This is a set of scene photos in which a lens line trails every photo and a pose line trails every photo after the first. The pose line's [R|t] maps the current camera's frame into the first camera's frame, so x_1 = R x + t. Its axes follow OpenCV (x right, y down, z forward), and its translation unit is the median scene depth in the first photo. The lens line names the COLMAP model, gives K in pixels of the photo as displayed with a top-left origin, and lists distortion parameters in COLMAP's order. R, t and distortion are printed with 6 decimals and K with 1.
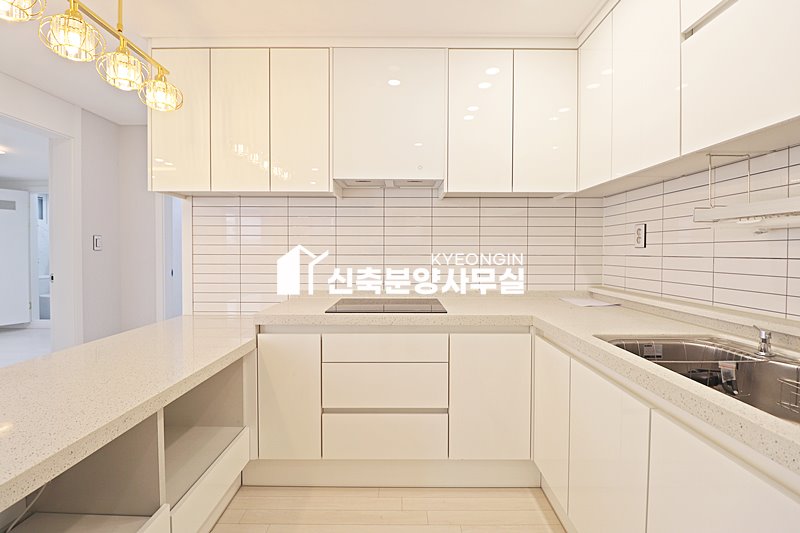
lens RADIAL K [[371.0, 0, 402.9], [0, 371.0, 258.8], [0, 0, 1]] dist [0.001455, -0.013411]
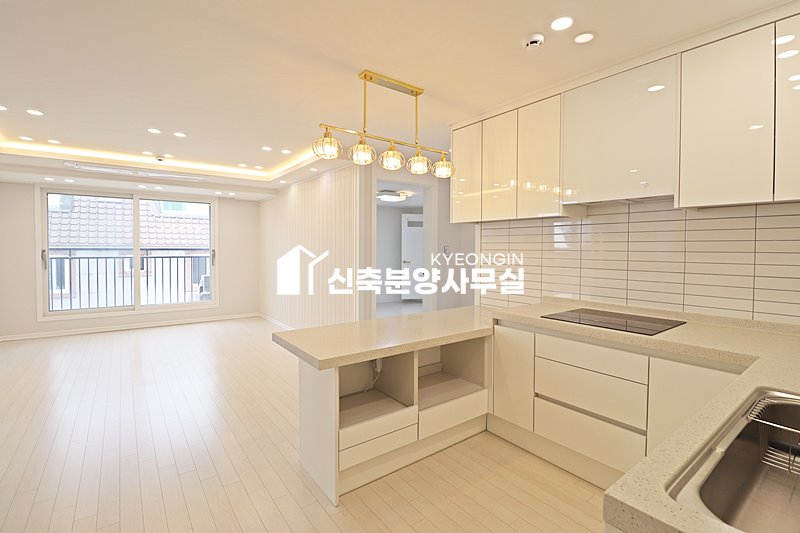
lens RADIAL K [[371.3, 0, 401.8], [0, 371.3, 257.3], [0, 0, 1]] dist [-0.000565, -0.012538]
pose [[0.605210, 0.023641, -0.795715, 0.494618], [-0.019629, 0.999698, 0.014772, -0.064117], [0.795824, 0.006678, 0.605491, -0.122962]]
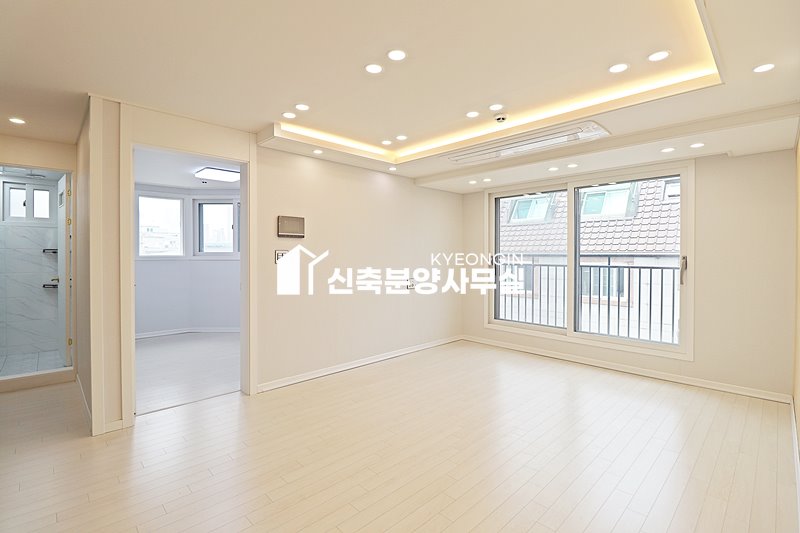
lens RADIAL K [[371.3, 0, 401.8], [0, 371.3, 257.3], [0, 0, 1]] dist [-0.000565, -0.012538]
pose [[-0.710491, 0.004916, -0.703690, -0.719652], [-0.011465, 0.999762, 0.018559, -0.060230], [0.703613, 0.021254, -0.710265, 0.762970]]
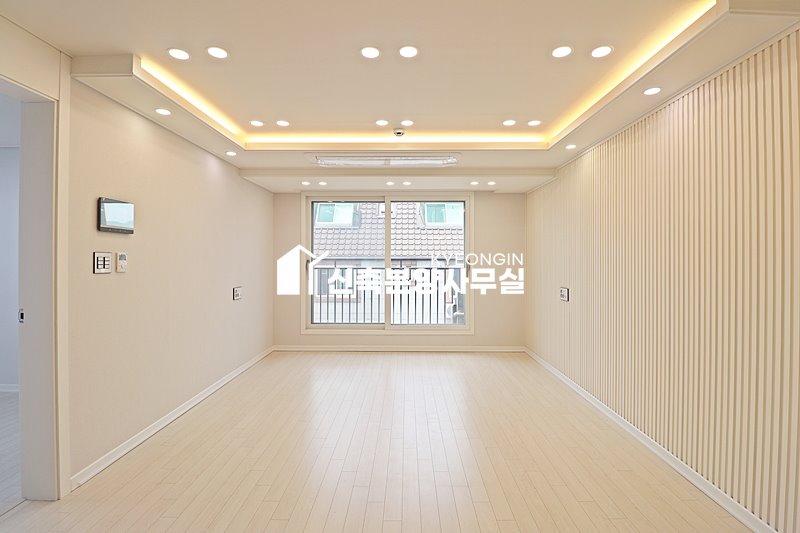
lens RADIAL K [[371.0, 0, 402.9], [0, 371.0, 258.8], [0, 0, 1]] dist [0.001455, -0.013411]
pose [[-0.005196, 0.000662, -0.999986, -0.472929], [-0.018574, 0.999827, 0.000758, -0.051320], [0.999814, 0.018577, -0.005183, 0.080160]]
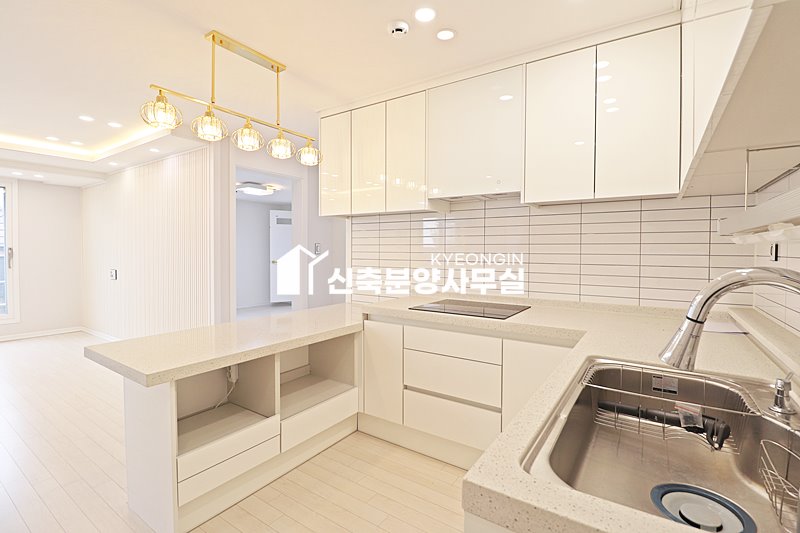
lens RADIAL K [[371.0, 0, 402.9], [0, 371.0, 258.8], [0, 0, 1]] dist [0.001455, -0.013411]
pose [[0.830675, 0.014801, -0.556562, 0.467877], [-0.014789, 0.999880, 0.004517, -0.028281], [0.556562, 0.004478, 0.830794, -0.046429]]
